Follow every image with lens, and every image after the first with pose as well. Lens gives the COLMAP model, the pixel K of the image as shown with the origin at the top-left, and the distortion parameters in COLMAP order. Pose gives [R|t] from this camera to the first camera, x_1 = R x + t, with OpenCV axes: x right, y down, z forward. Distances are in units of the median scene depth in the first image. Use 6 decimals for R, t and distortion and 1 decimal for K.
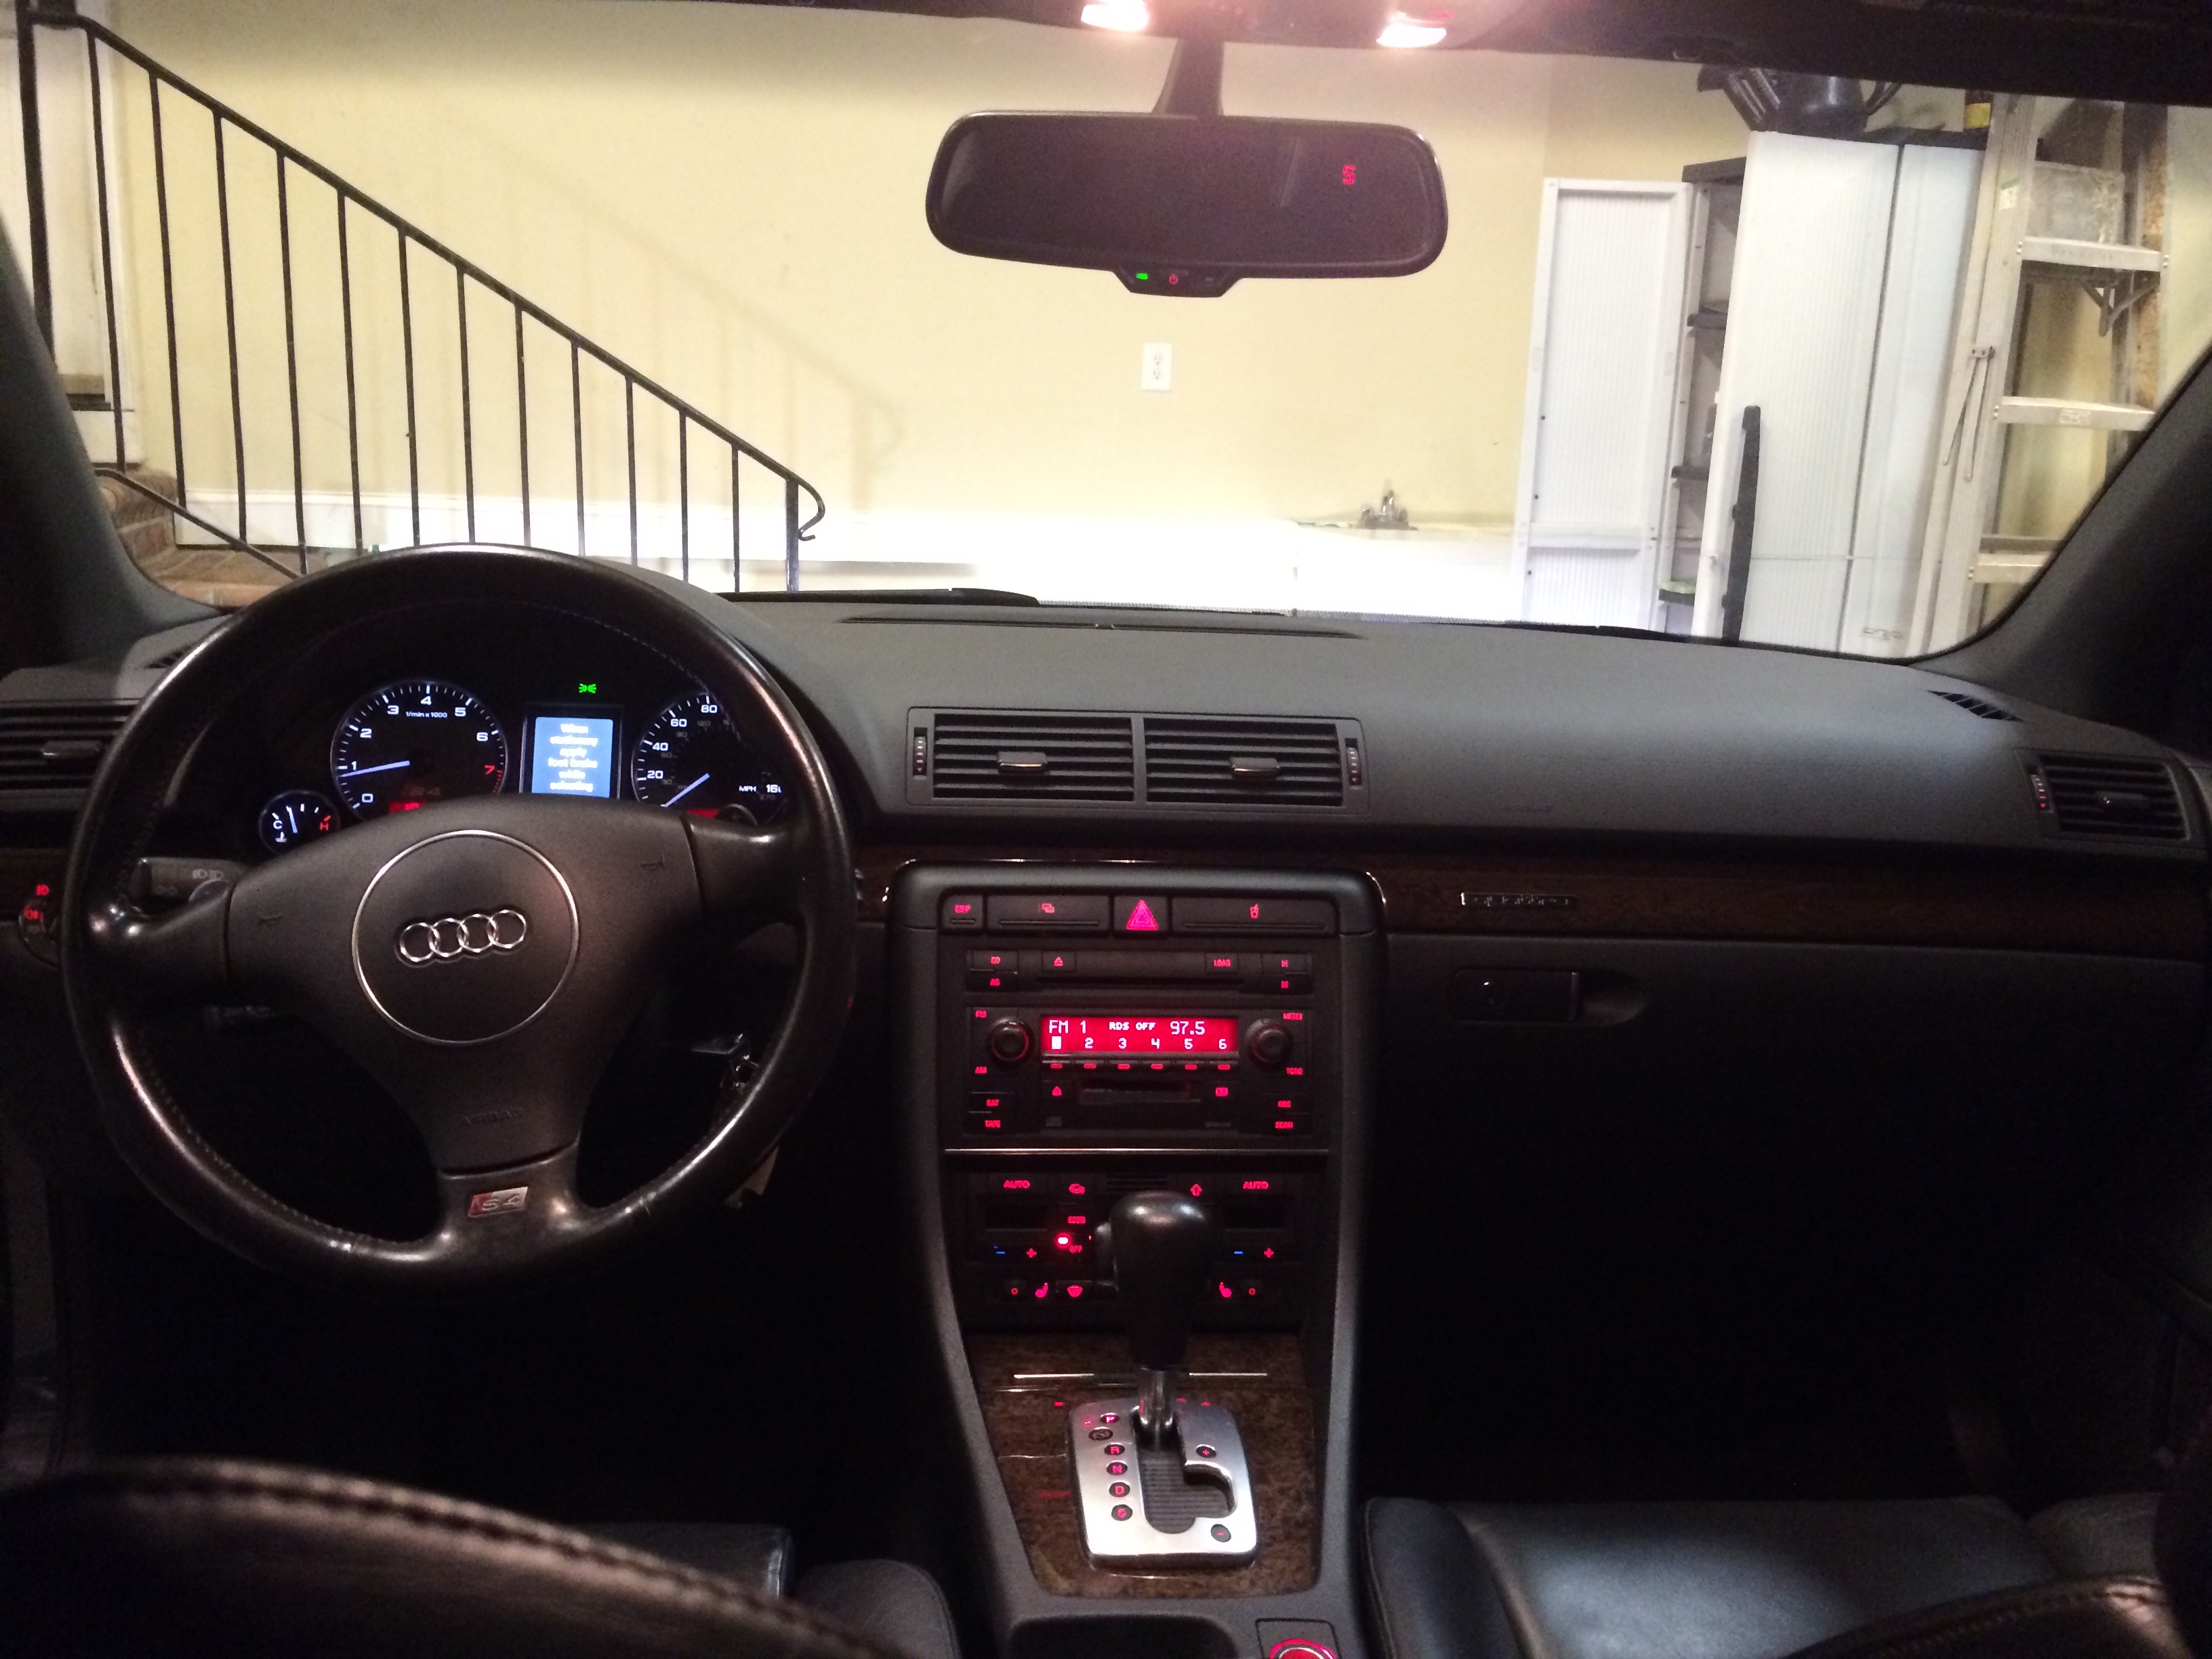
lens RADIAL K [[1852.6, 0, 1056.6], [0, 1852.6, 831.0], [0, 0, 1]] dist [0.039680, -0.000144]
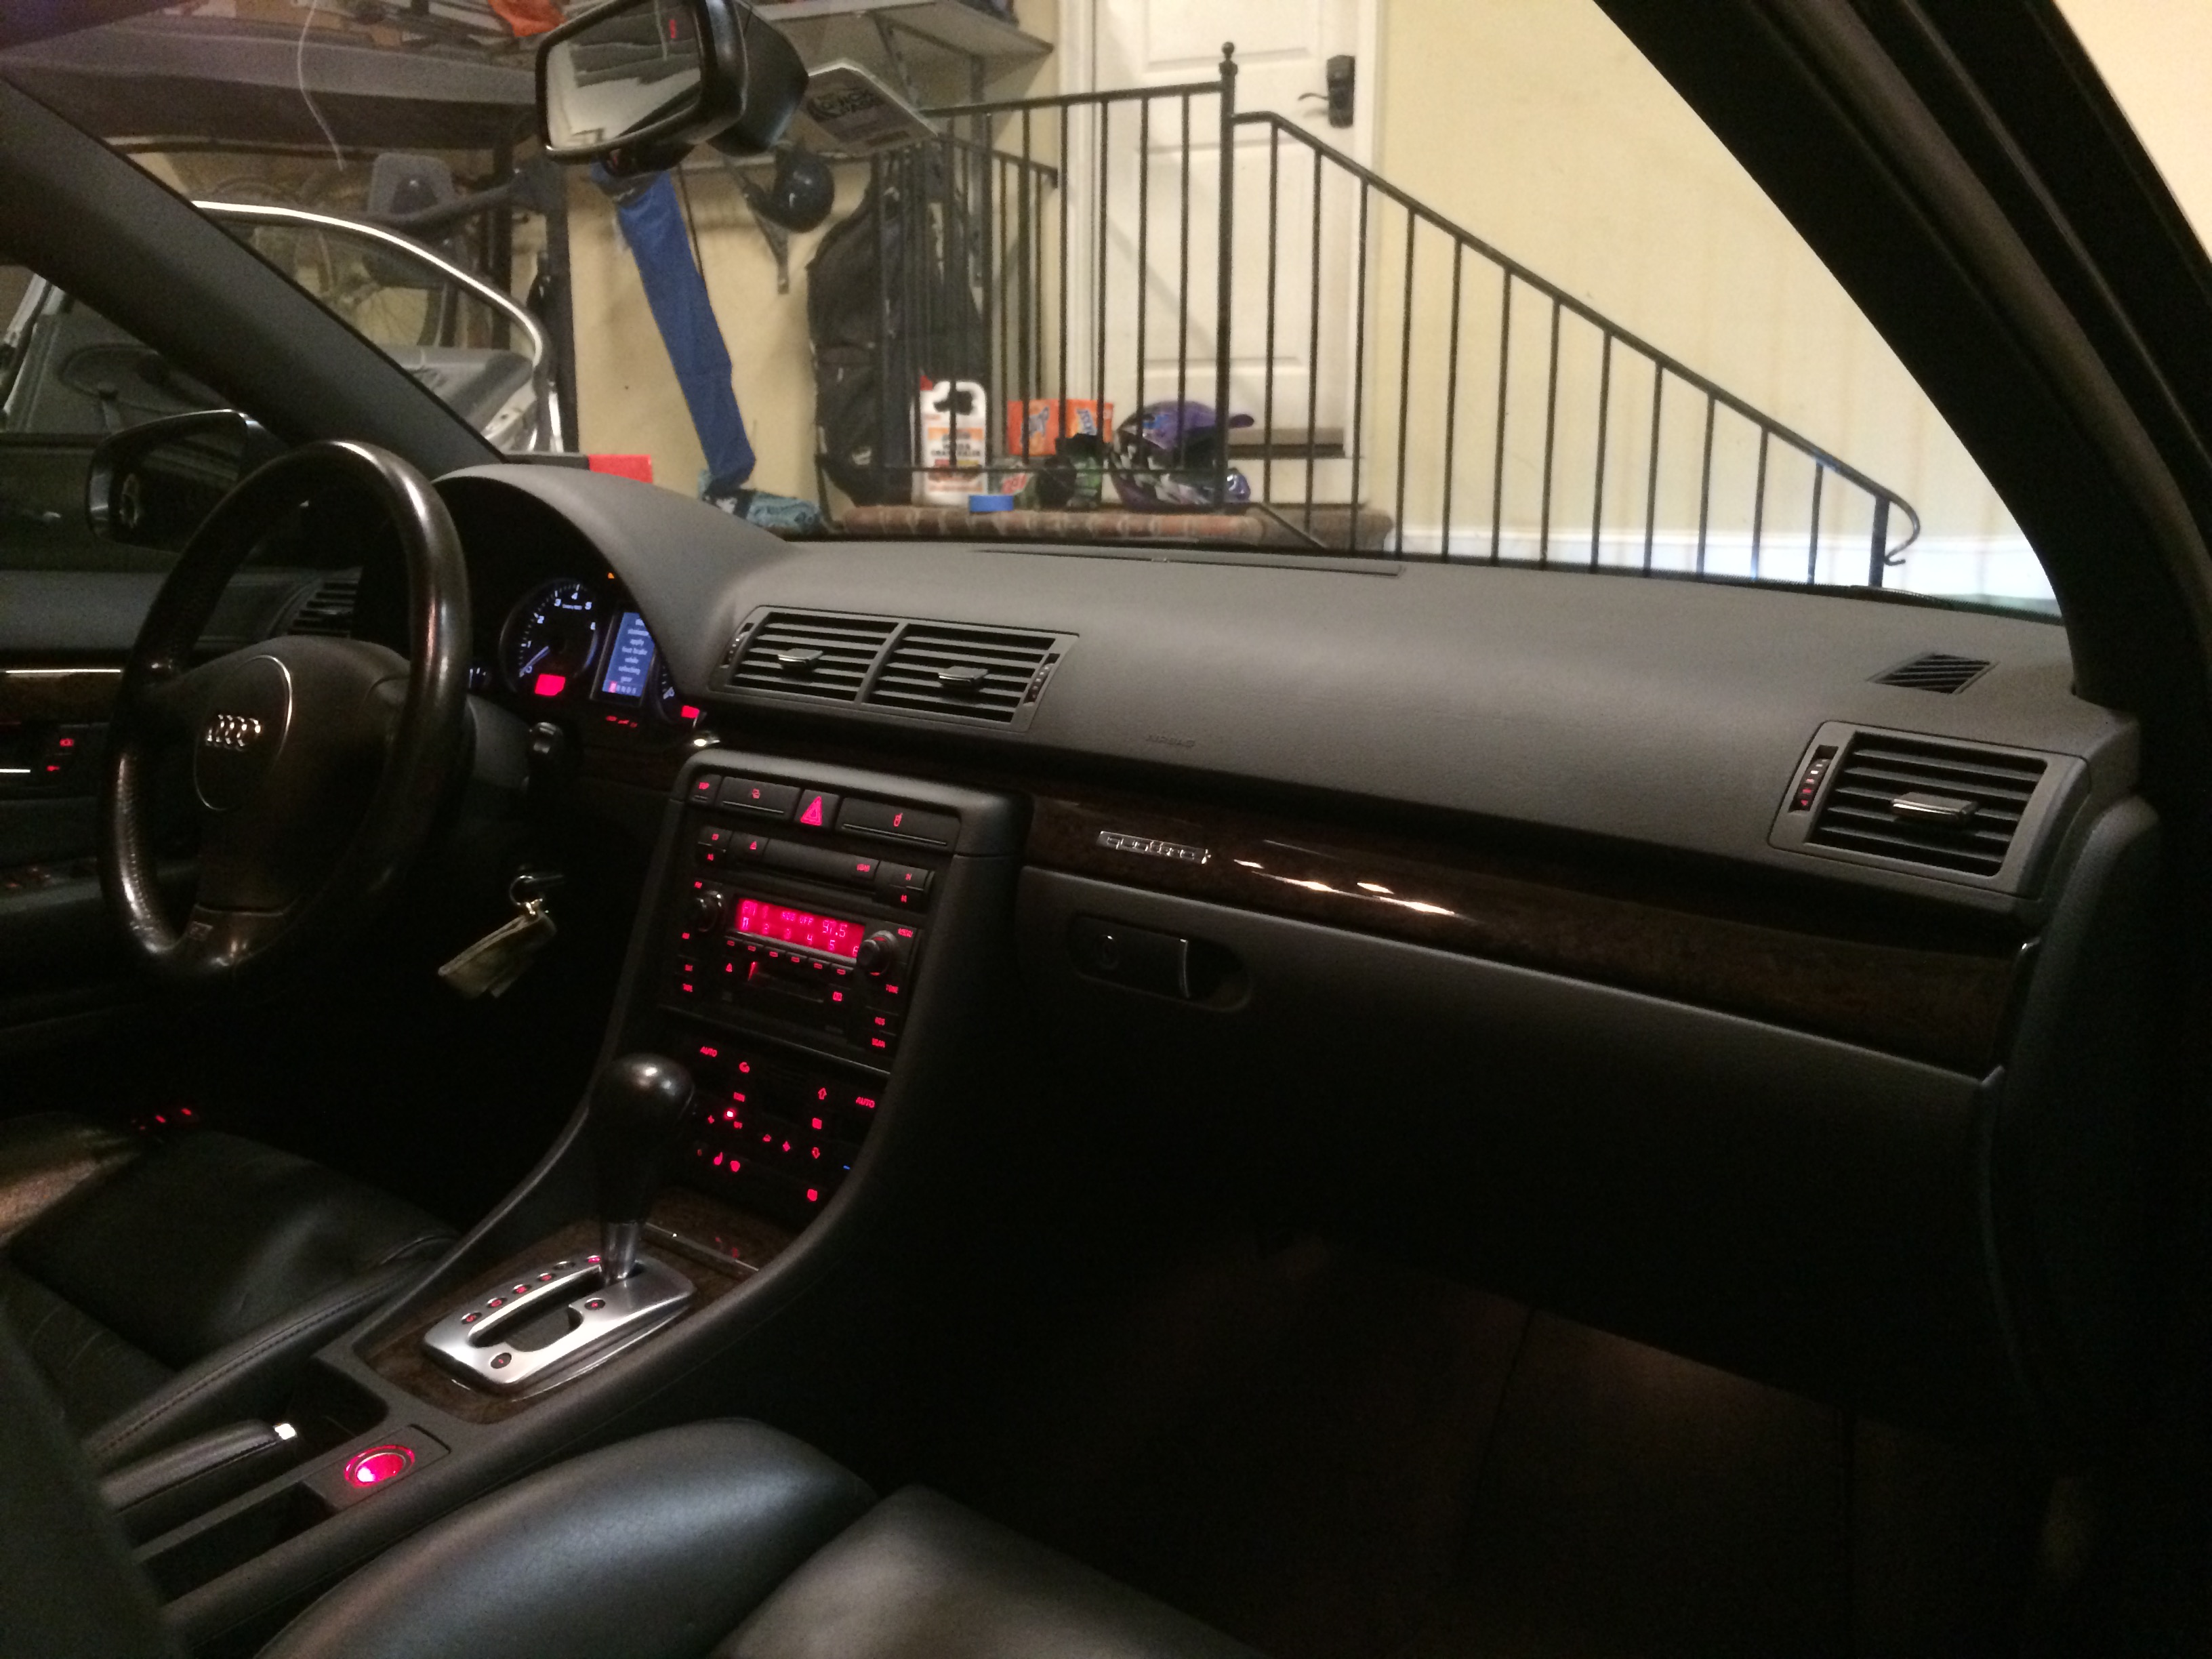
lens RADIAL K [[1852.6, 0, 1056.6], [0, 1852.6, 831.0], [0, 0, 1]] dist [0.039680, -0.000144]
pose [[0.697600, 0.104954, -0.708759, 0.225233], [-0.132252, 0.991077, 0.016590, 0.006041], [0.704176, 0.082162, 0.705255, 0.102165]]
